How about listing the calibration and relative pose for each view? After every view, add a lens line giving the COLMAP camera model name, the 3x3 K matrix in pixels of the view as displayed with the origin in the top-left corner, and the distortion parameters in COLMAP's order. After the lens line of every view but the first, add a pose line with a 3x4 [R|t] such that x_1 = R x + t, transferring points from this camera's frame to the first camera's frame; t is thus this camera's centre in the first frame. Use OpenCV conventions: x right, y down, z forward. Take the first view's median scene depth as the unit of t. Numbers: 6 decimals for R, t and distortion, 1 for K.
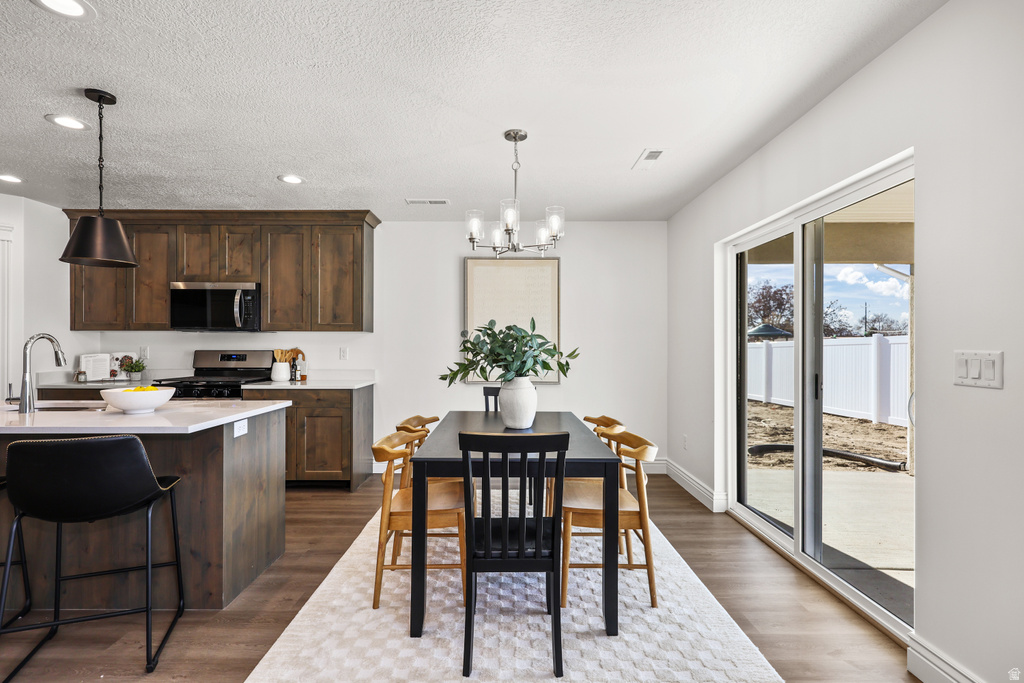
lens RADIAL K [[494.8, 0, 514.2], [0, 494.8, 345.5], [0, 0, 1]] dist [0.001992, 0.000039]
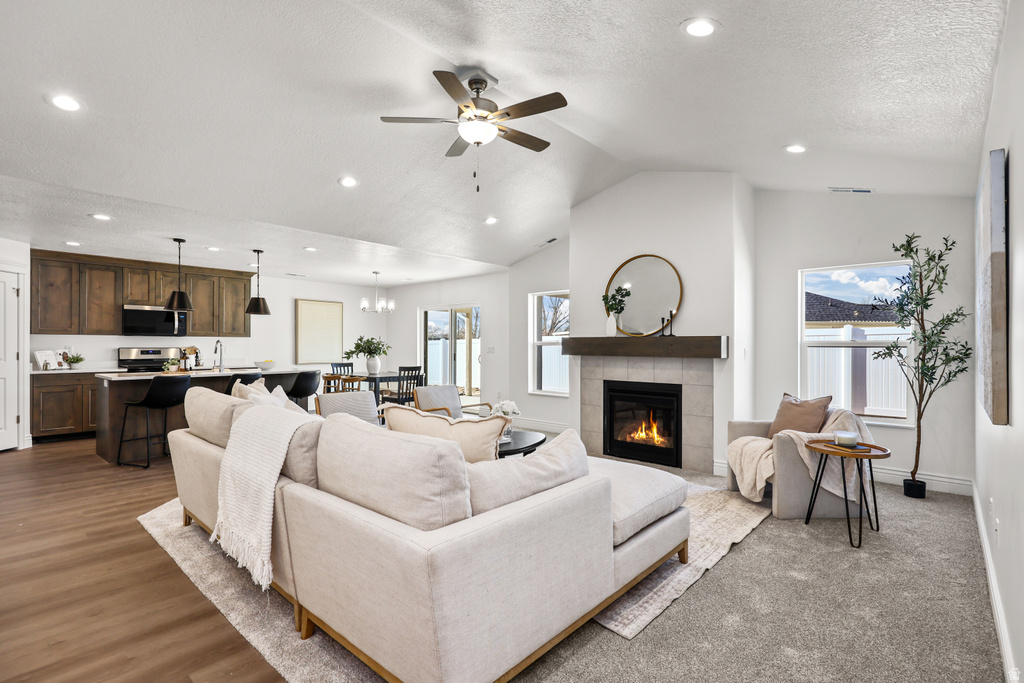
lens RADIAL K [[494.8, 0, 514.2], [0, 494.8, 345.5], [0, 0, 1]] dist [0.001992, 0.000039]
pose [[0.668875, -0.000248, 0.743375, -1.041404], [-0.000320, 1.000000, 0.000621, 0.001069], [-0.743375, -0.000653, 0.668875, -0.985511]]
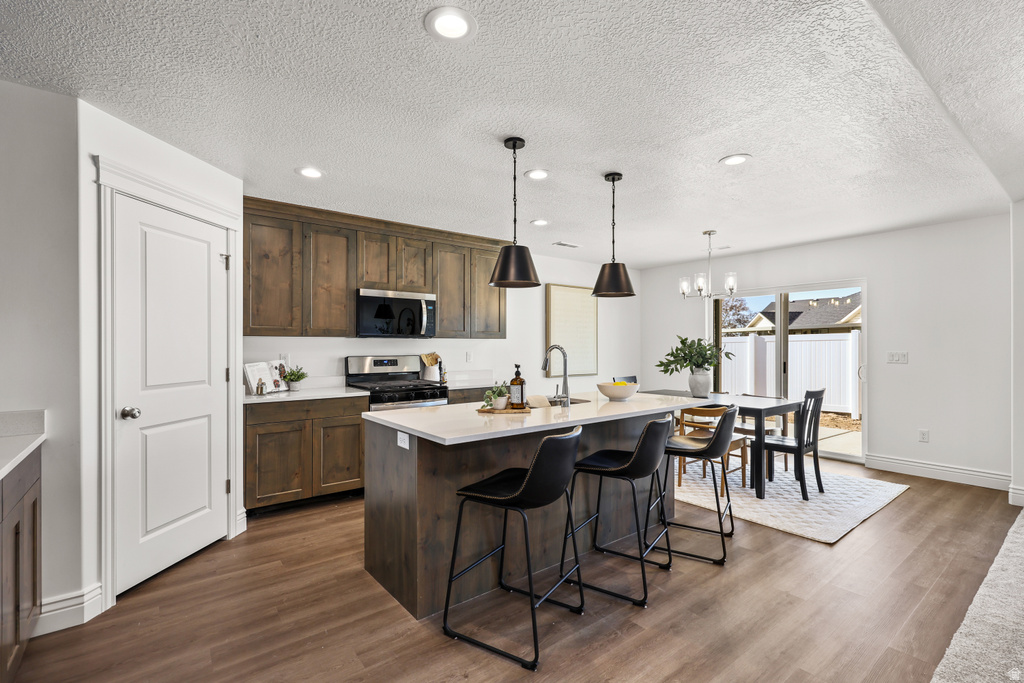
lens RADIAL K [[467.6, 0, 507.3], [0, 467.6, 345.8], [0, 0, 1]] dist [0.000775, 0.000035]
pose [[0.790465, -0.003433, 0.612497, -1.042388], [0.001777, 0.999993, 0.003311, -0.014956], [-0.612504, -0.001529, 0.790466, 0.074557]]
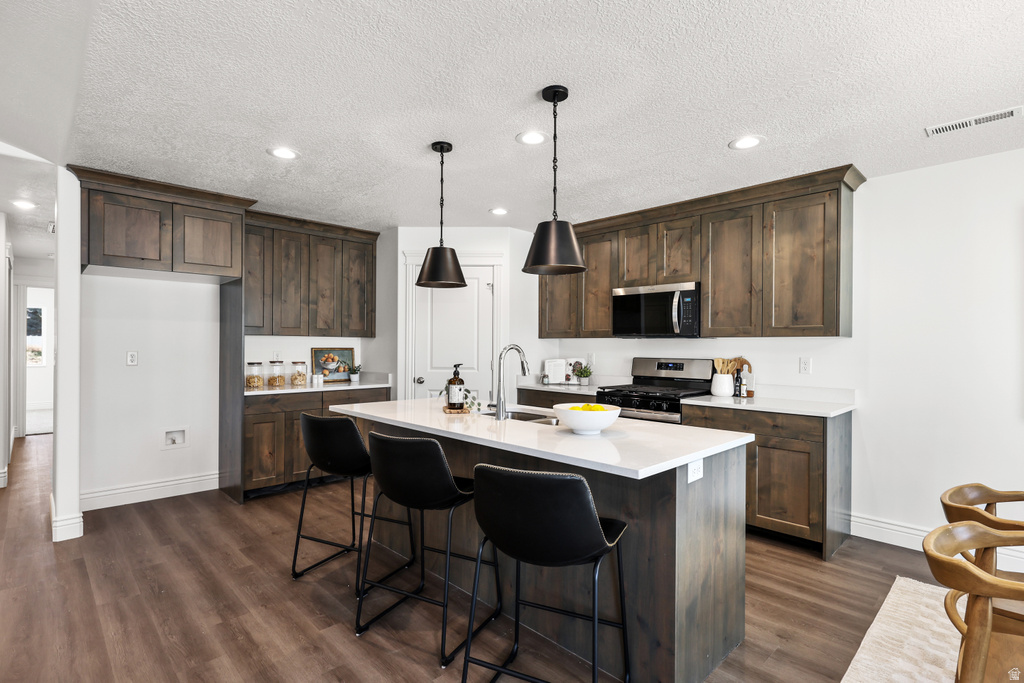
lens RADIAL K [[498.6, 0, 504.0], [0, 498.6, 345.2], [0, 0, 1]] dist [0.000767, 0.000054]
pose [[0.686751, 0.001626, -0.726891, -0.116873], [-0.005092, 0.999984, -0.002573, -0.011430], [0.726875, 0.005468, 0.686748, 0.155438]]
